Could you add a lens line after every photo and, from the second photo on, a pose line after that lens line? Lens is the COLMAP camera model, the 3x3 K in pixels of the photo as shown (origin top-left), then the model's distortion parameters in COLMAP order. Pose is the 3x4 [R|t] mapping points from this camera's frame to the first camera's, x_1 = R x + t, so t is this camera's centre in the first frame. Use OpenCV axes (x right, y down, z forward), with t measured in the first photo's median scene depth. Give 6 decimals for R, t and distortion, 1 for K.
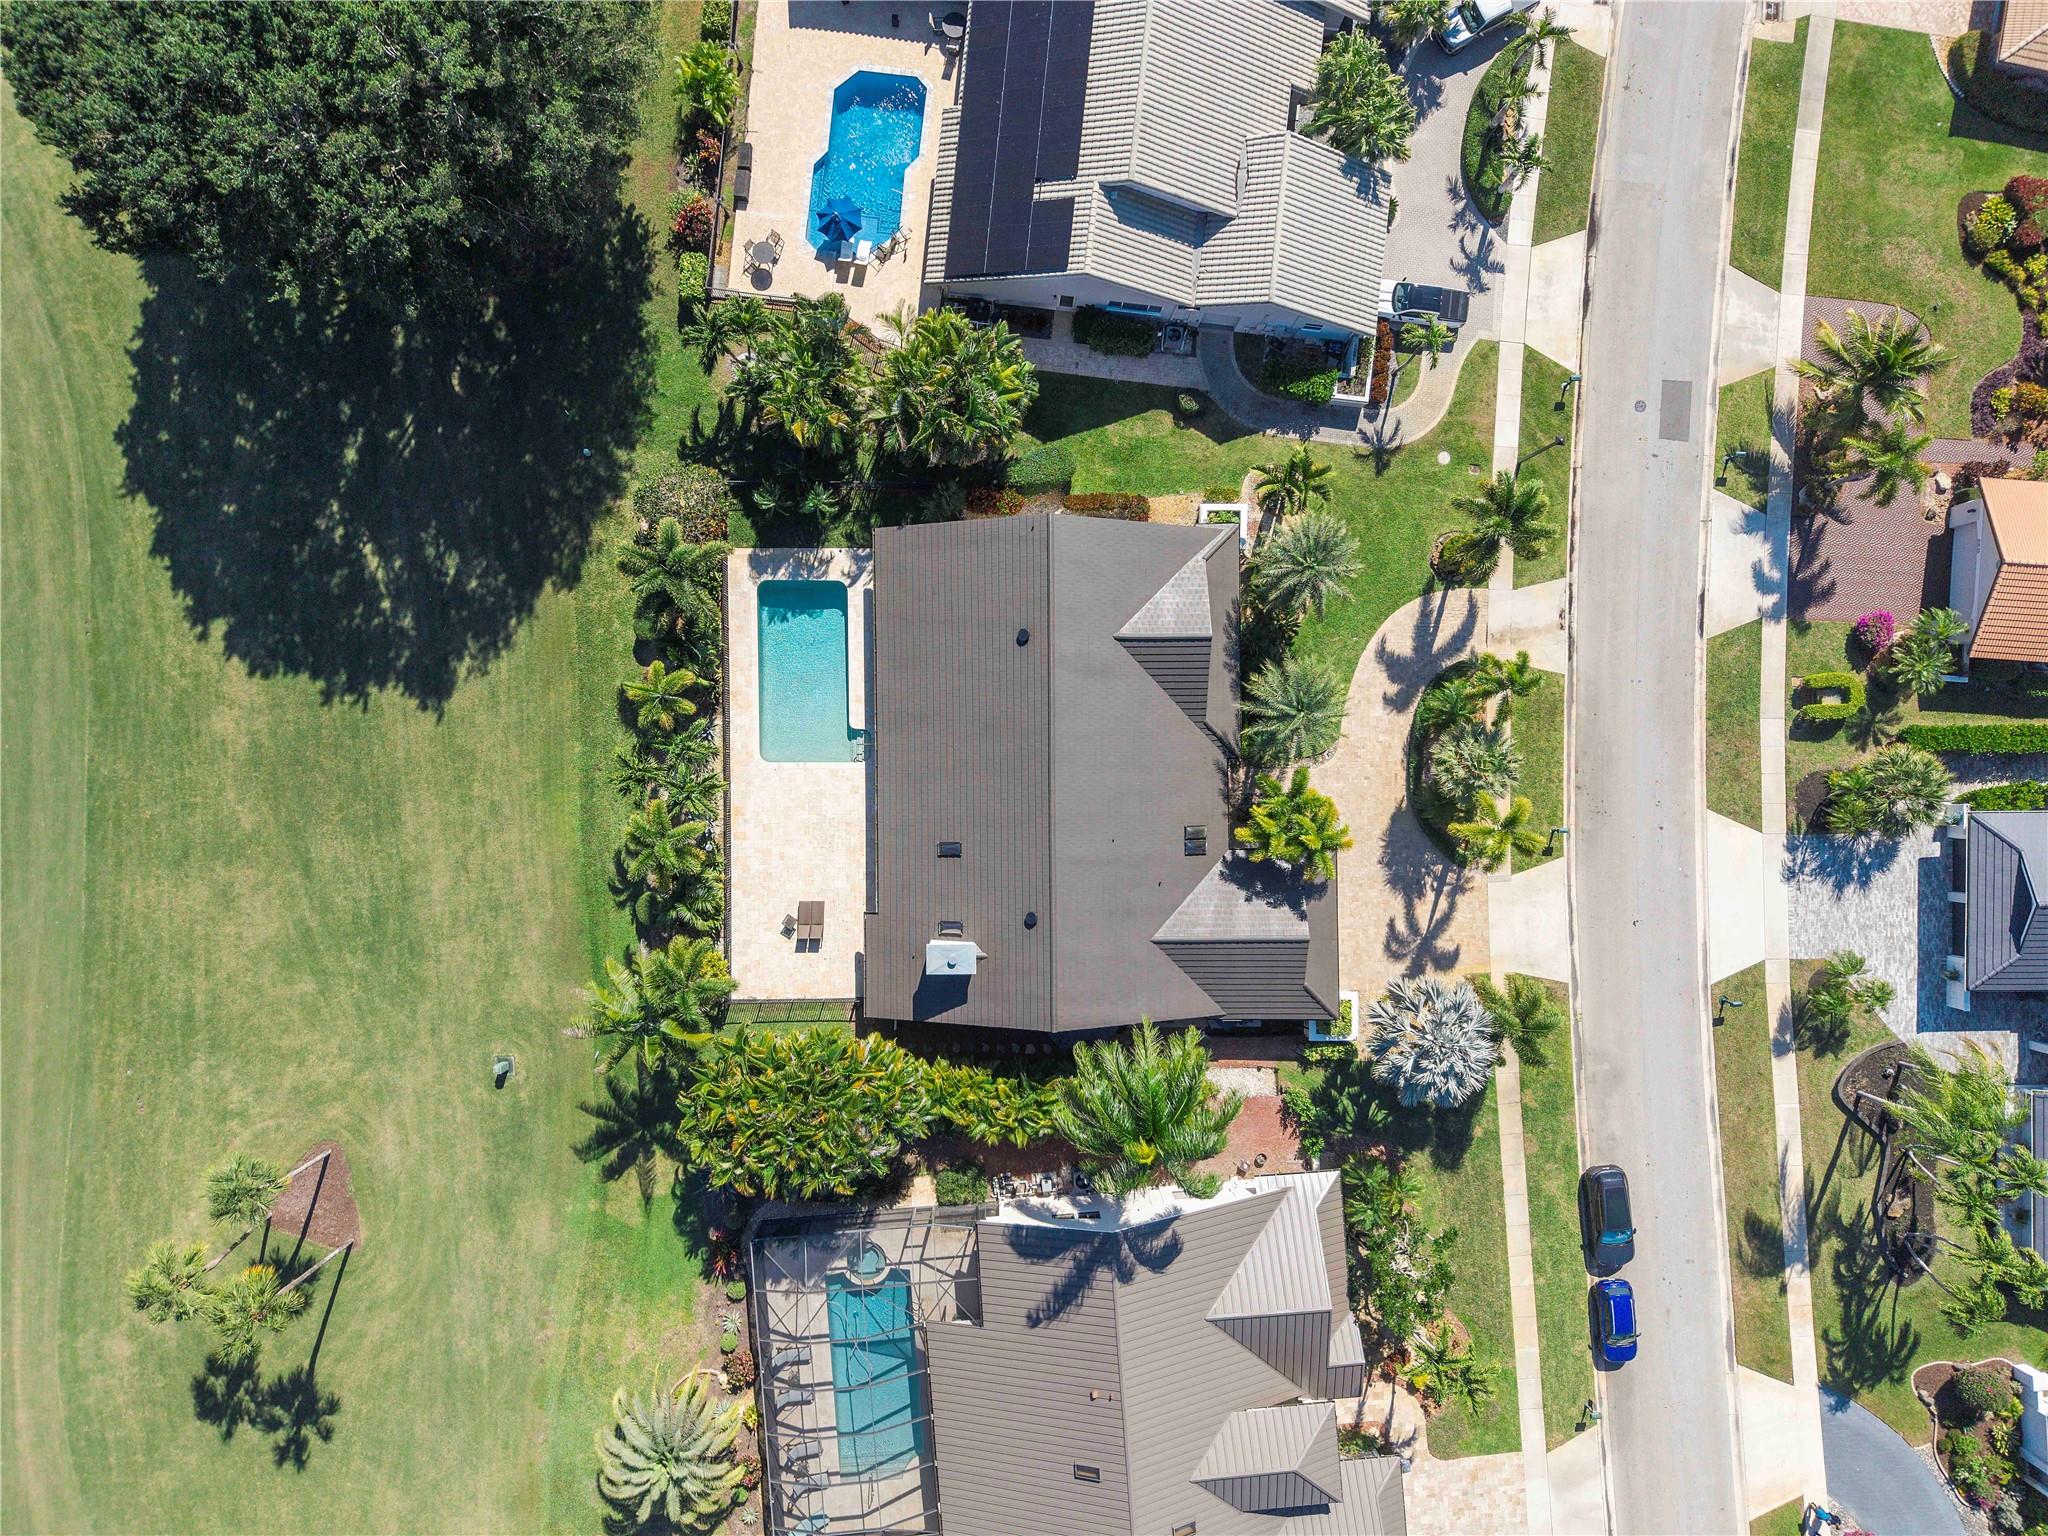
lens RADIAL K [[1397.9, 0, 1025.6], [0, 1397.9, 778.3], [0, 0, 1]] dist [-0.002916, -0.002678]
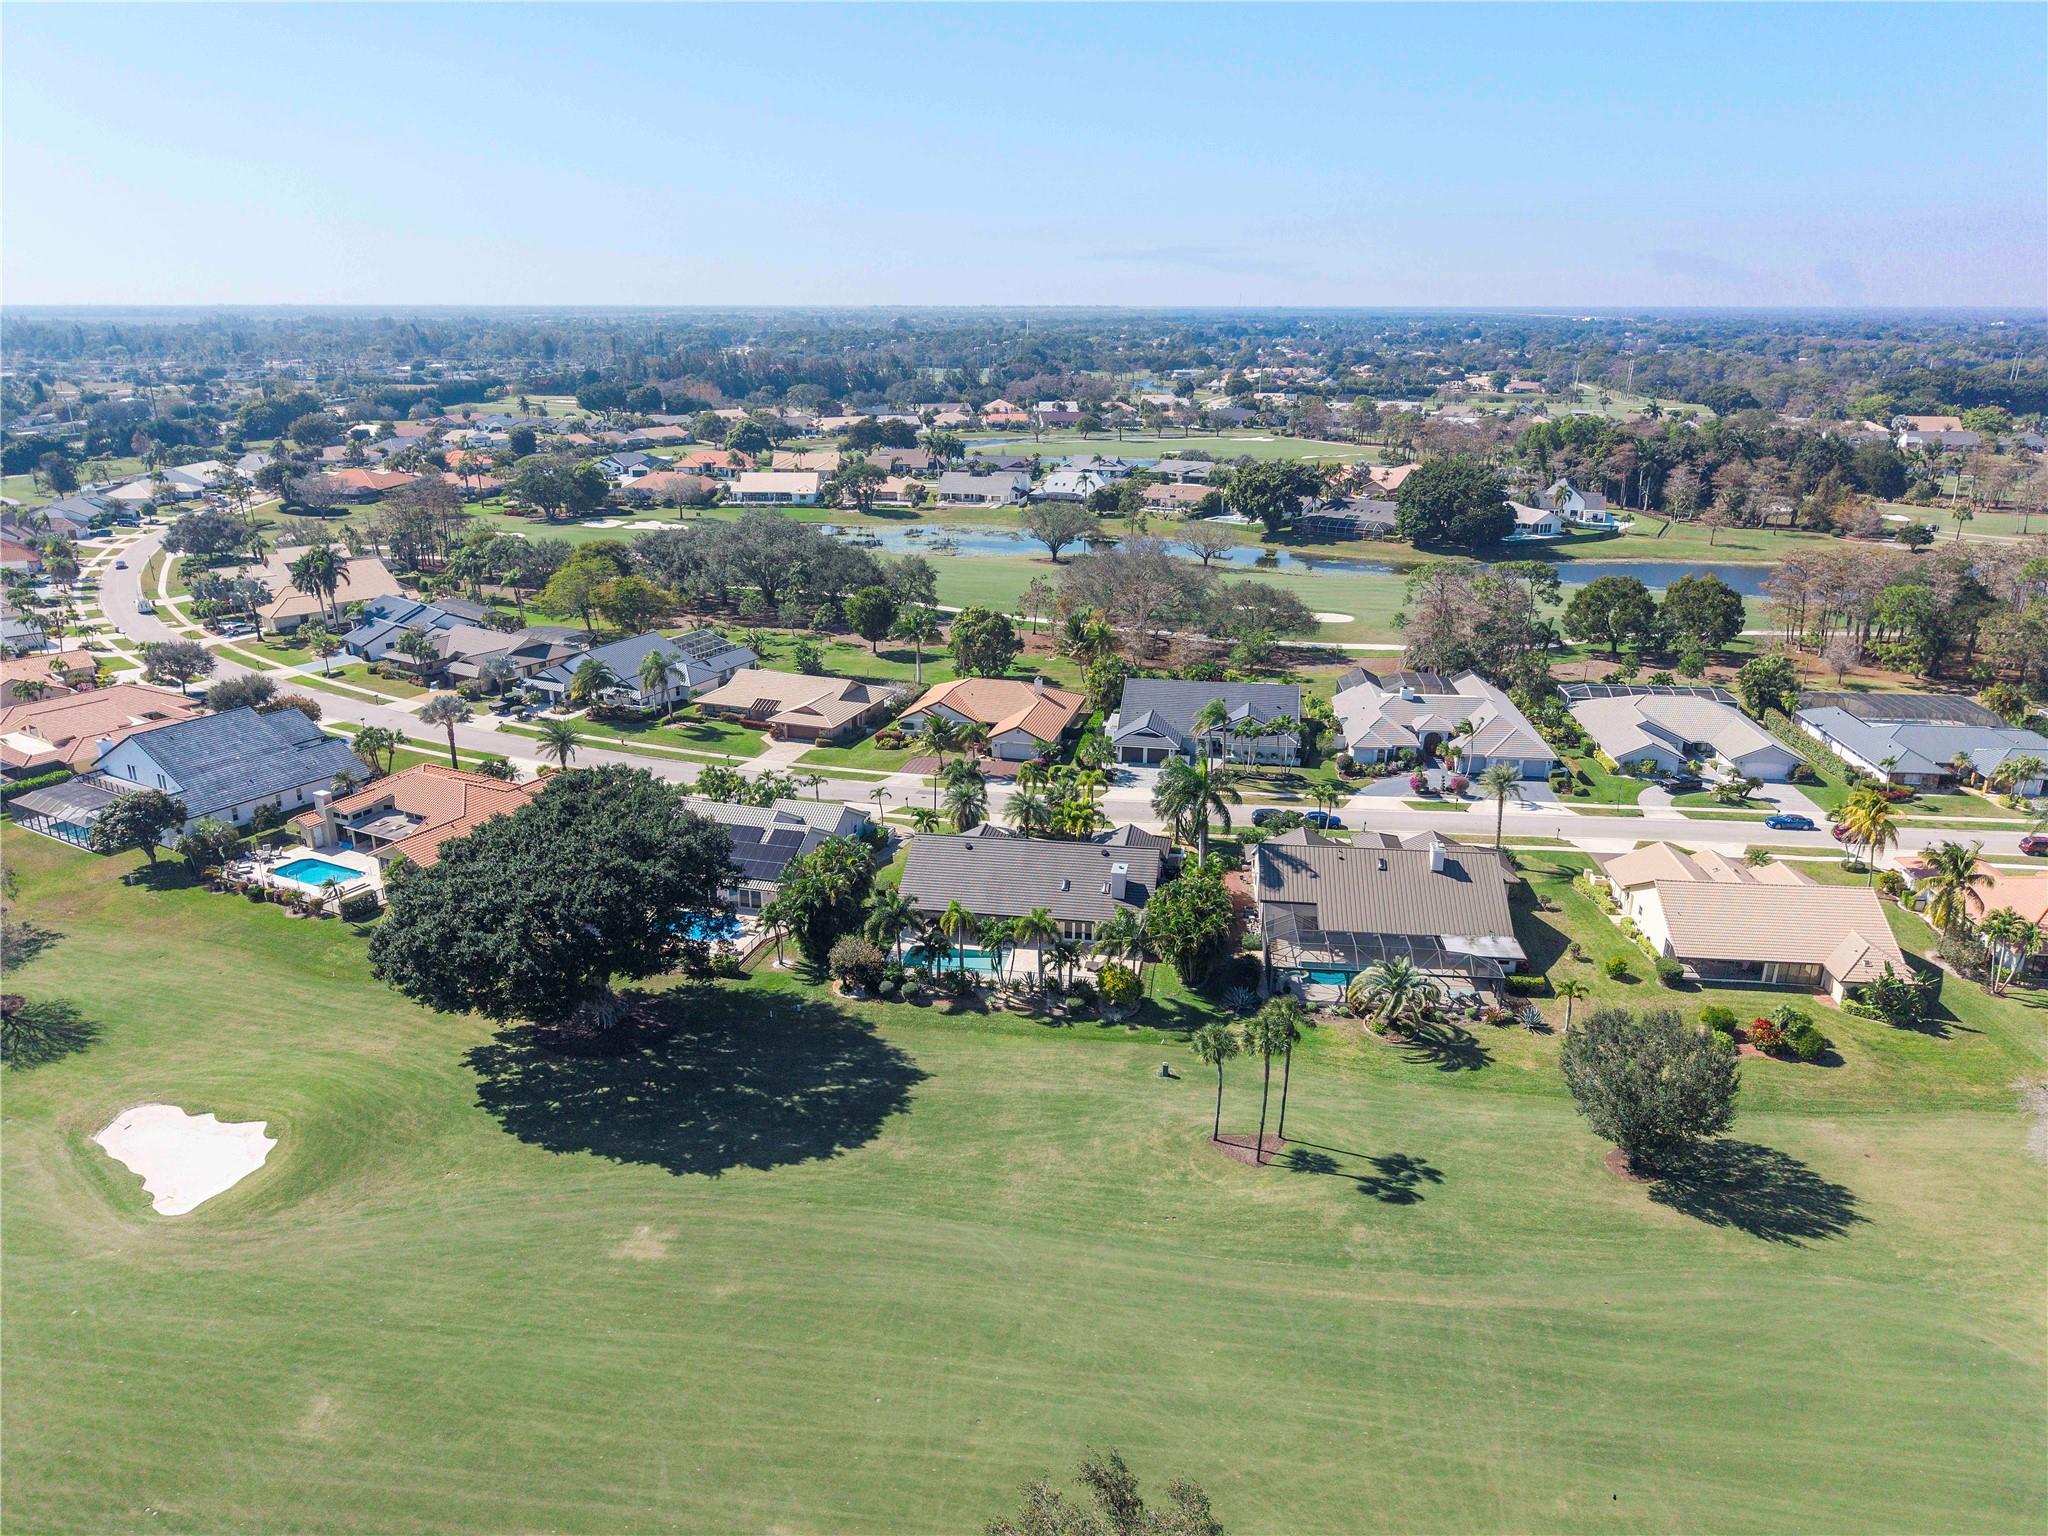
lens RADIAL K [[1393.2, 0, 1024.0], [0, 1393.2, 768.0], [0, 0, 1]] dist [0.029041, -0.032512]
pose [[0.179869, -0.342706, 0.922063, -1.761529], [0.983684, 0.059327, -0.169840, 0.304618], [0.003502, 0.937568, 0.347785, 0.164914]]
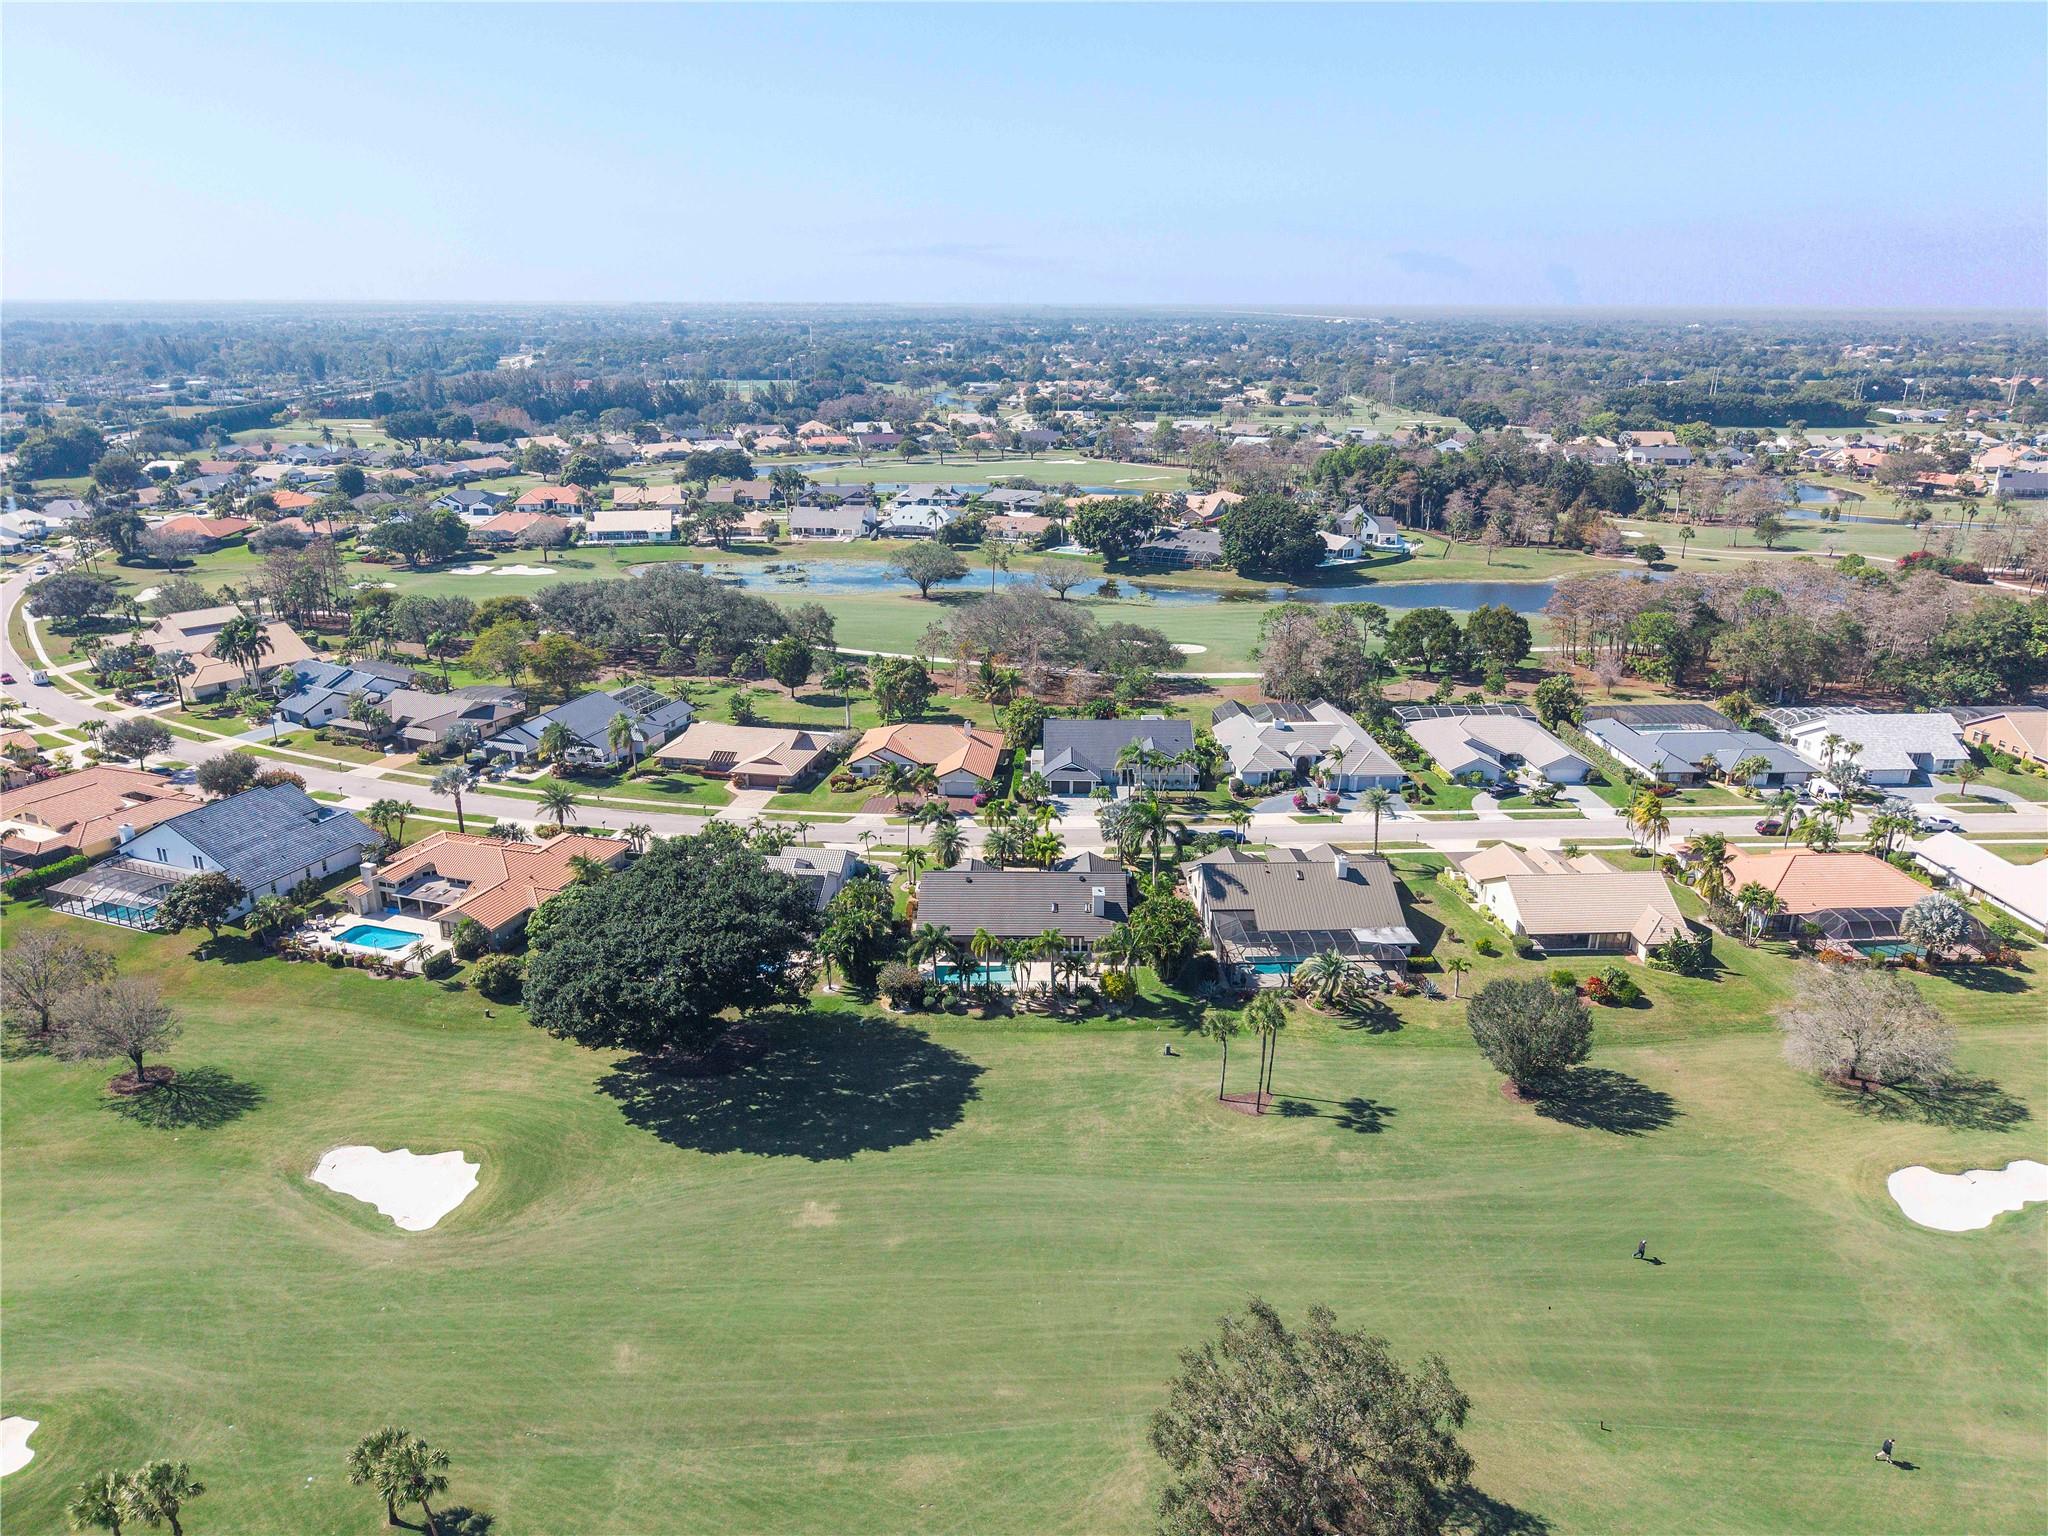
lens RADIAL K [[1393.2, 0, 1024.0], [0, 1393.2, 768.0], [0, 0, 1]] dist [0.029041, -0.032512]
pose [[0.022212, -0.350624, 0.936253, -2.153520], [0.999747, 0.011053, -0.019579, 0.039339], [-0.003484, 0.936451, 0.350781, -0.059612]]
